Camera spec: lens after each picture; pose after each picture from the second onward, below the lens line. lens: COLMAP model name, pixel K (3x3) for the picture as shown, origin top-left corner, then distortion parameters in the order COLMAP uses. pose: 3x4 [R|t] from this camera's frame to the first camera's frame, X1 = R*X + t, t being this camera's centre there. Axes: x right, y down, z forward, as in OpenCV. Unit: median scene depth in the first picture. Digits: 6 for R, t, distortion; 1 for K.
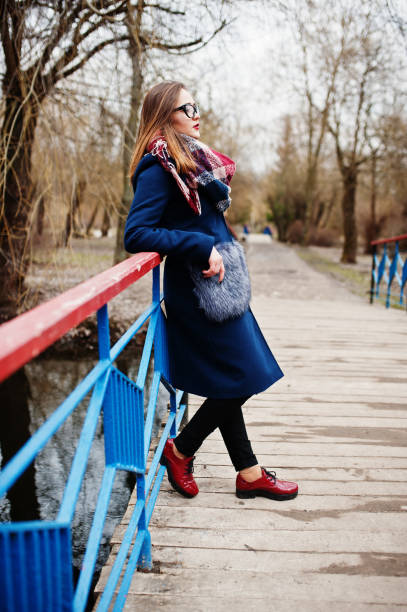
lens RADIAL K [[585.8, 0, 203.7], [0, 585.8, 297.5], [0, 0, 1]] dist [-0.031556, 0.031046]
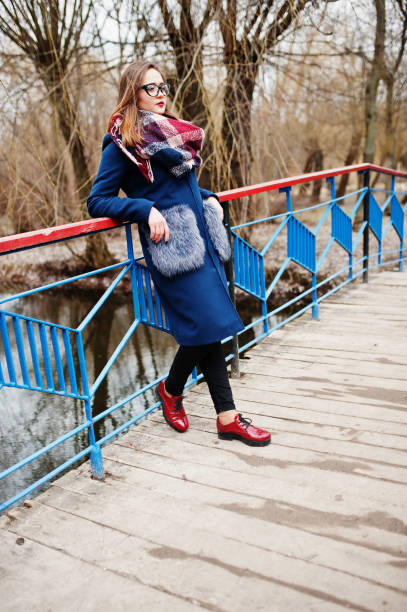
lens RADIAL K [[585.8, 0, 203.7], [0, 585.8, 297.5], [0, 0, 1]] dist [-0.031556, 0.031046]
pose [[0.873221, 0.022268, -0.486816, 0.496977], [0.013281, 0.997497, 0.069450, 0.003099], [0.487144, -0.067111, 0.870739, 0.043364]]
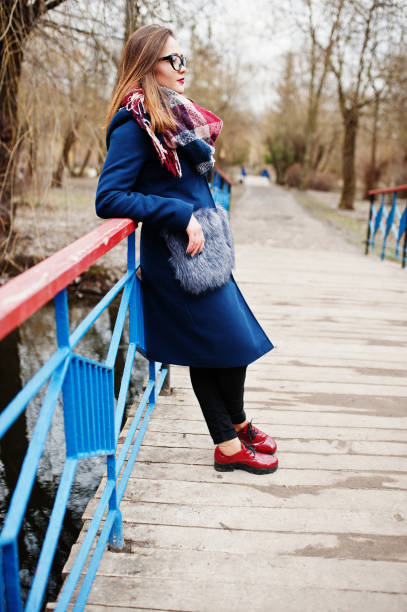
lens RADIAL K [[585.8, 0, 203.7], [0, 585.8, 297.5], [0, 0, 1]] dist [-0.031556, 0.031046]
pose [[0.999829, 0.017032, 0.007209, 0.022933], [-0.017665, 0.994879, 0.099519, -0.036084], [-0.005477, -0.099629, 0.995010, 0.051959]]
